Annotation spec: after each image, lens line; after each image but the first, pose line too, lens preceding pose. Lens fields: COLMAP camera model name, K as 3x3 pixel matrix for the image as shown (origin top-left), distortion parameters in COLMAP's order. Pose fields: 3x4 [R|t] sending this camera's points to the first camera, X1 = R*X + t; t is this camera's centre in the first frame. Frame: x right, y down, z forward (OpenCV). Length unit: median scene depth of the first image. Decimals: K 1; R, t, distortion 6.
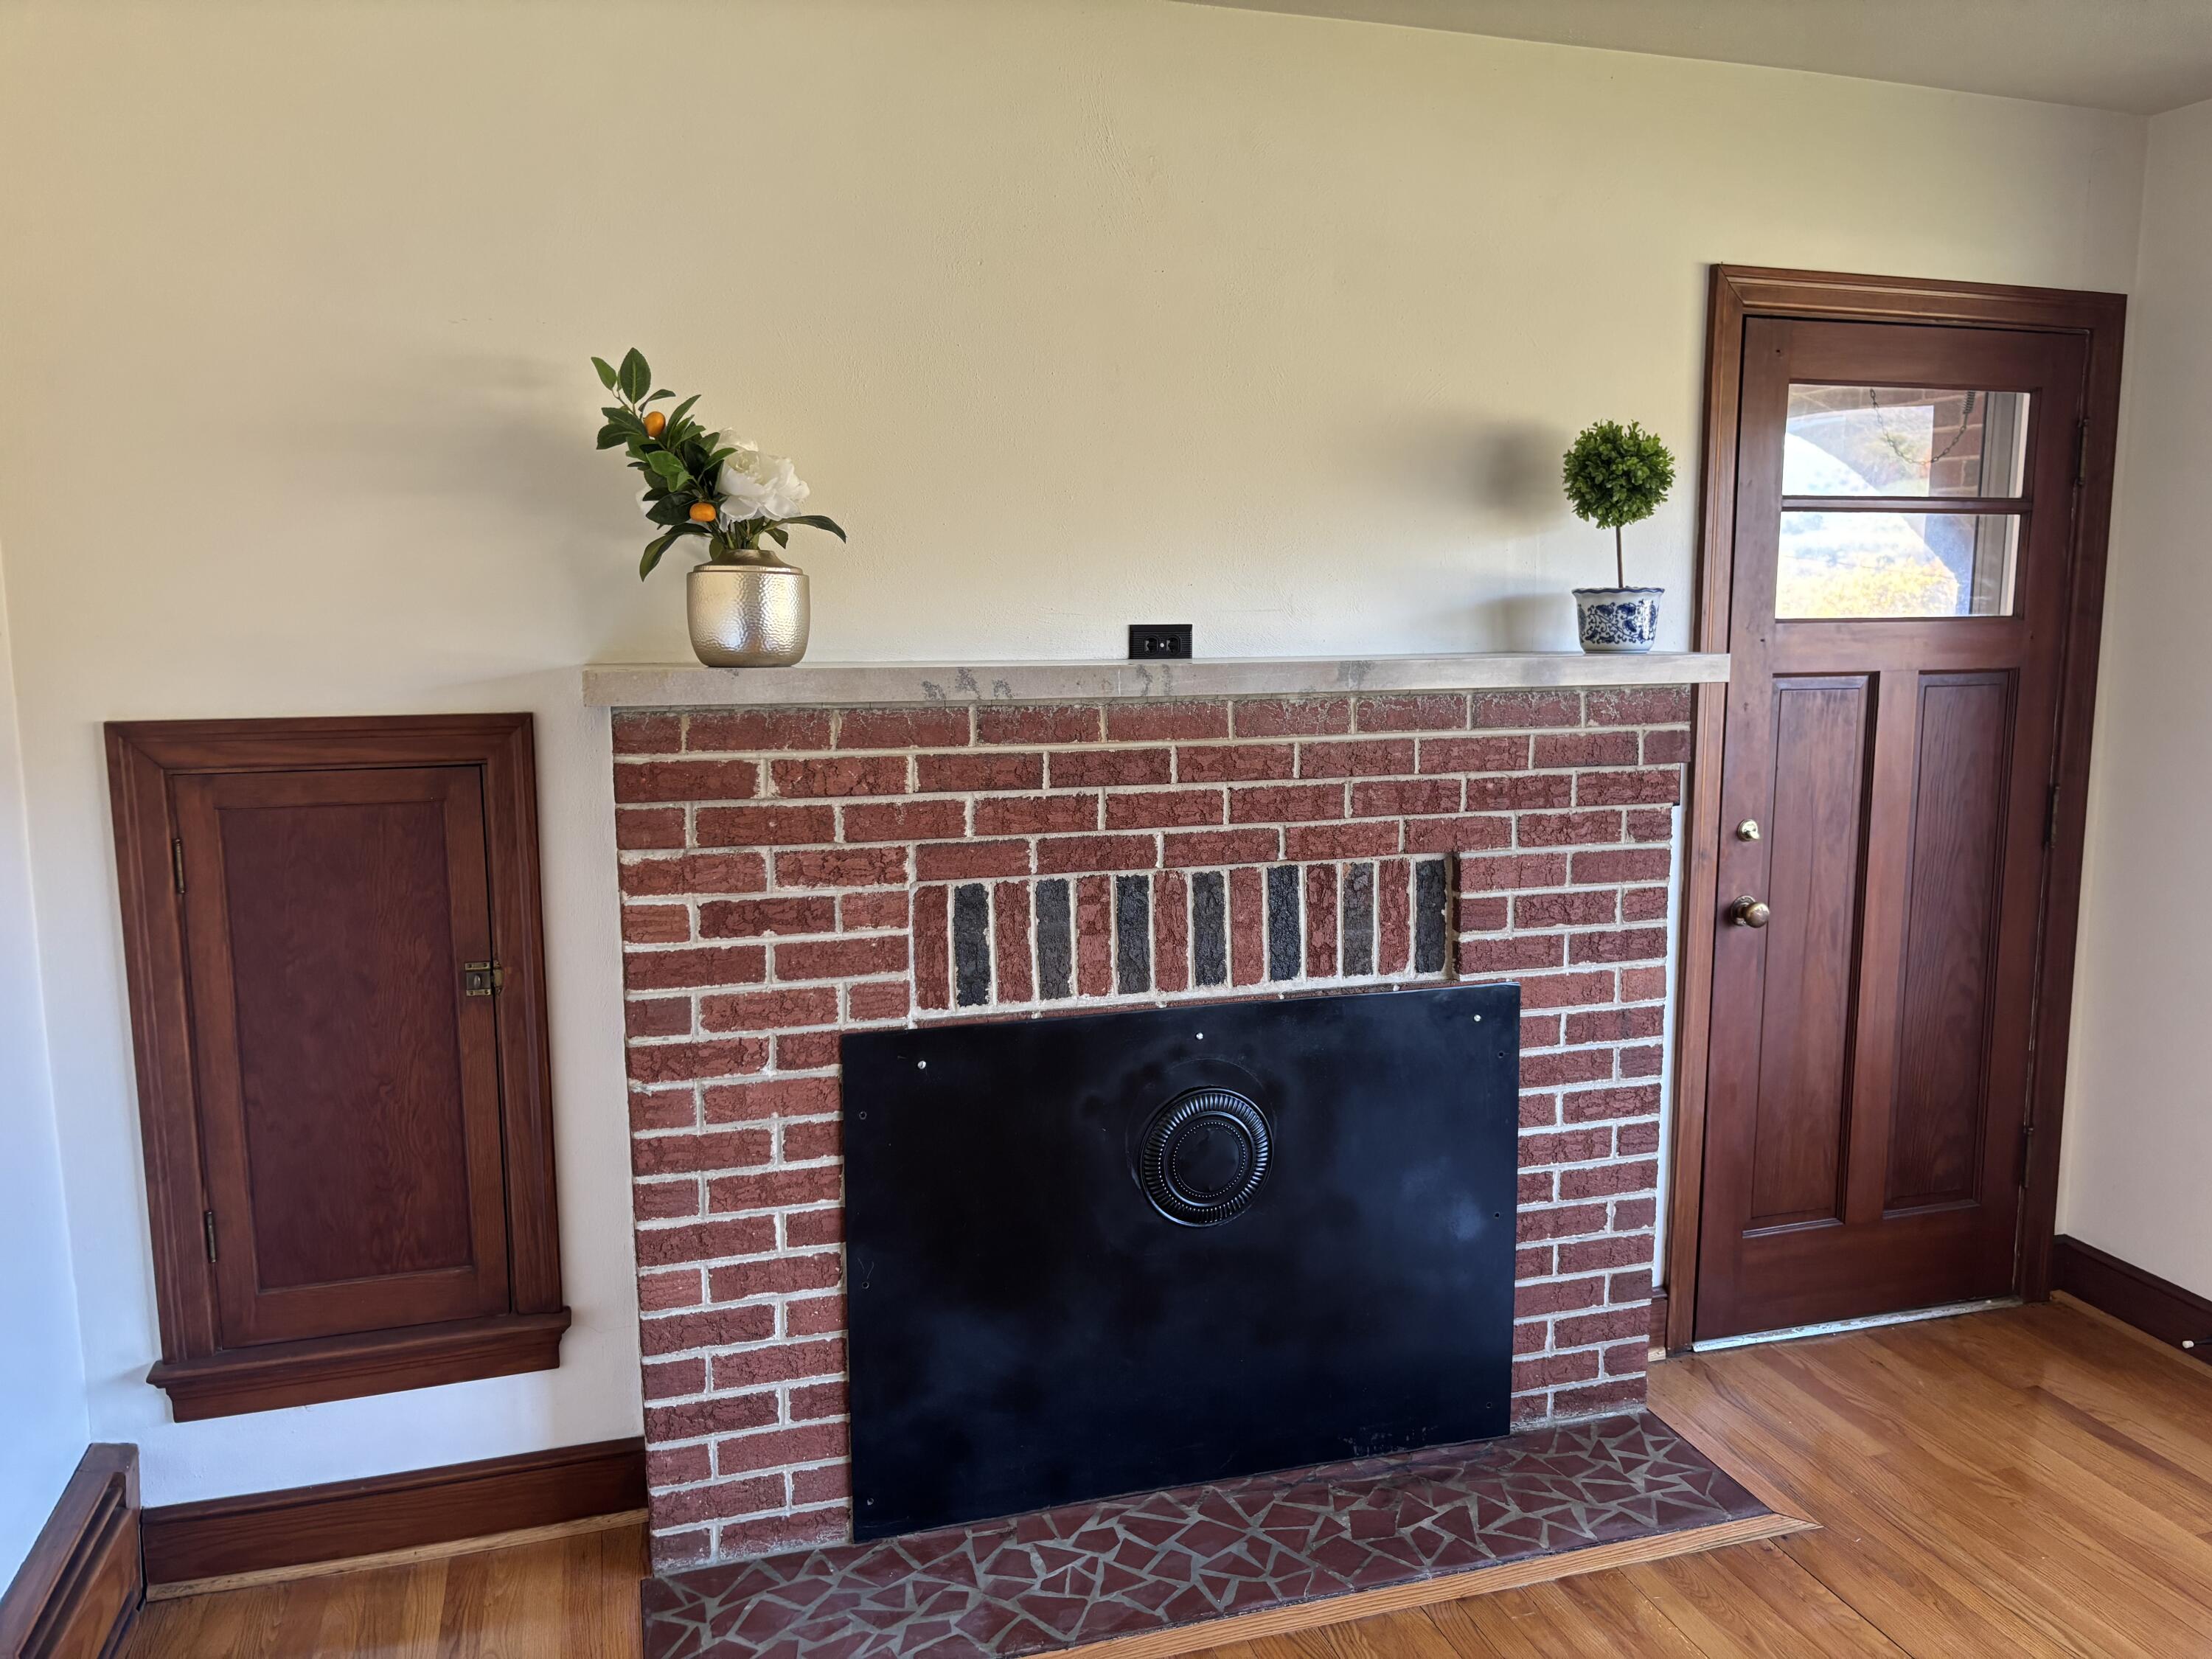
lens RADIAL K [[1665.6, 0, 1103.0], [0, 1665.6, 844.1], [0, 0, 1]] dist [0.040170, -0.041873]
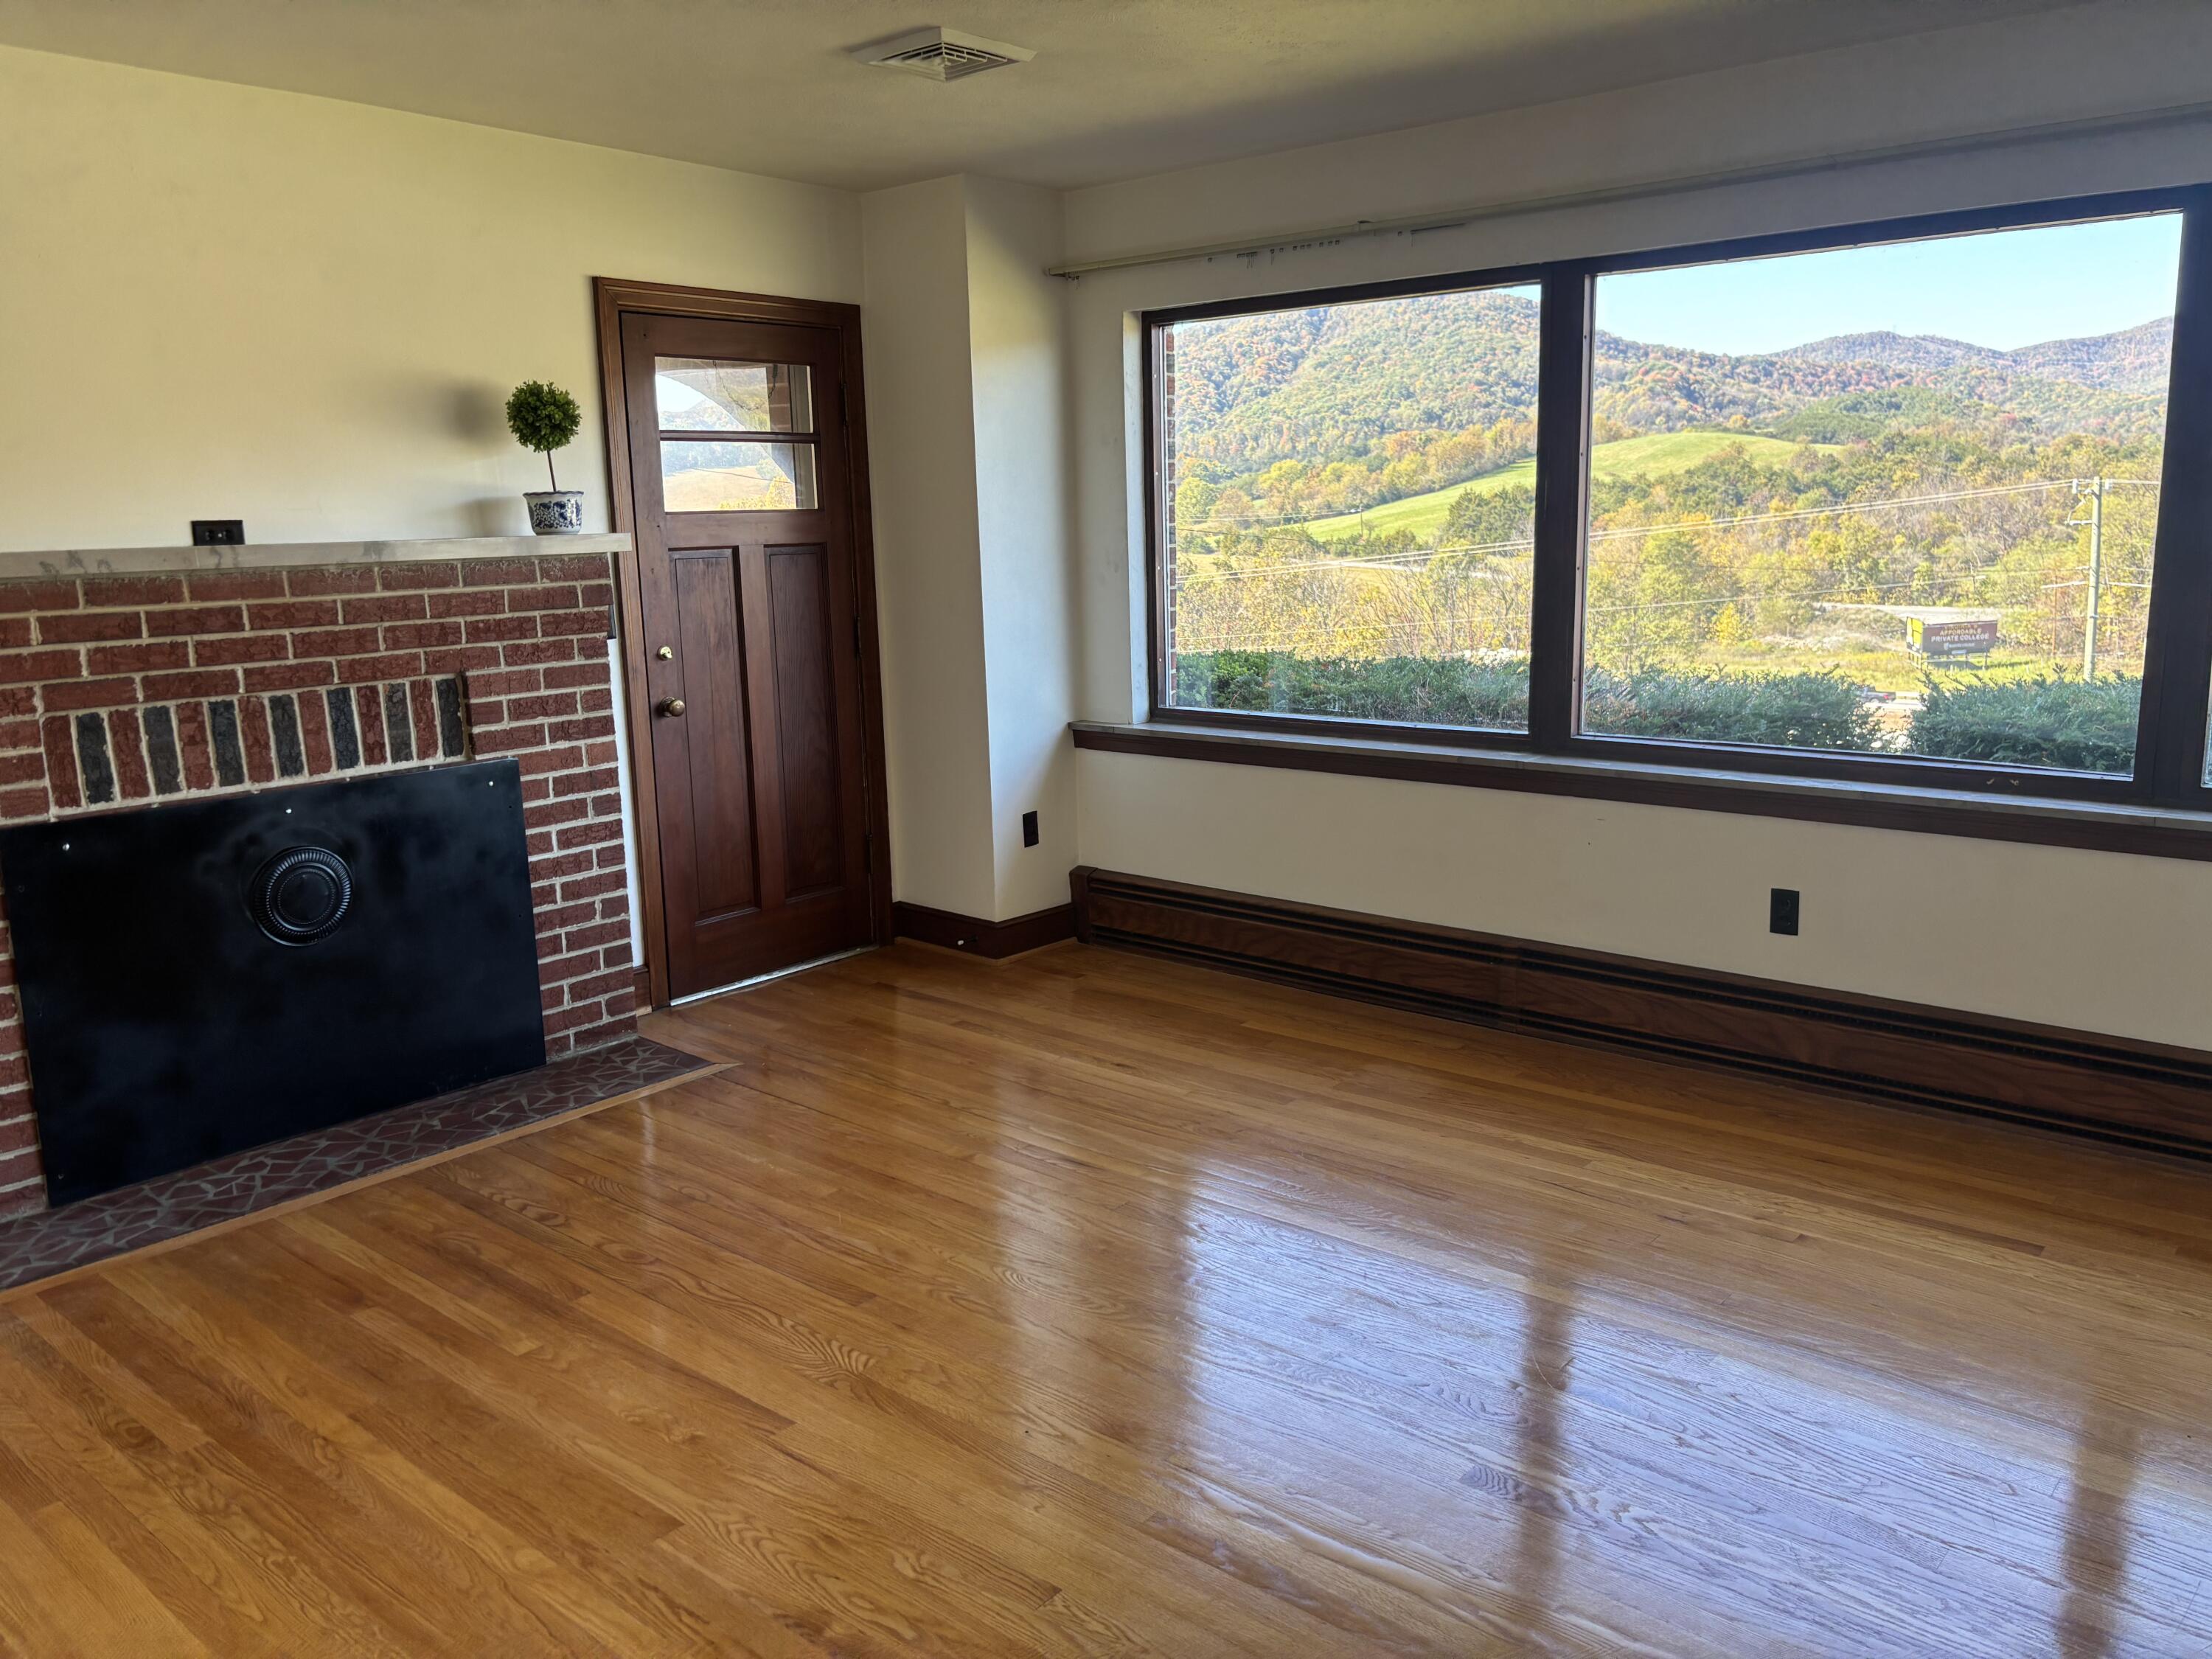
lens RADIAL K [[1665.6, 0, 1109.0], [0, 1665.6, 818.2], [0, 0, 1]] dist [0.040170, -0.041873]
pose [[0.841913, -0.112976, 0.527654, -0.104892], [0.092214, 0.993576, 0.065600, 0.090010], [-0.531675, -0.006573, 0.846923, -0.568472]]
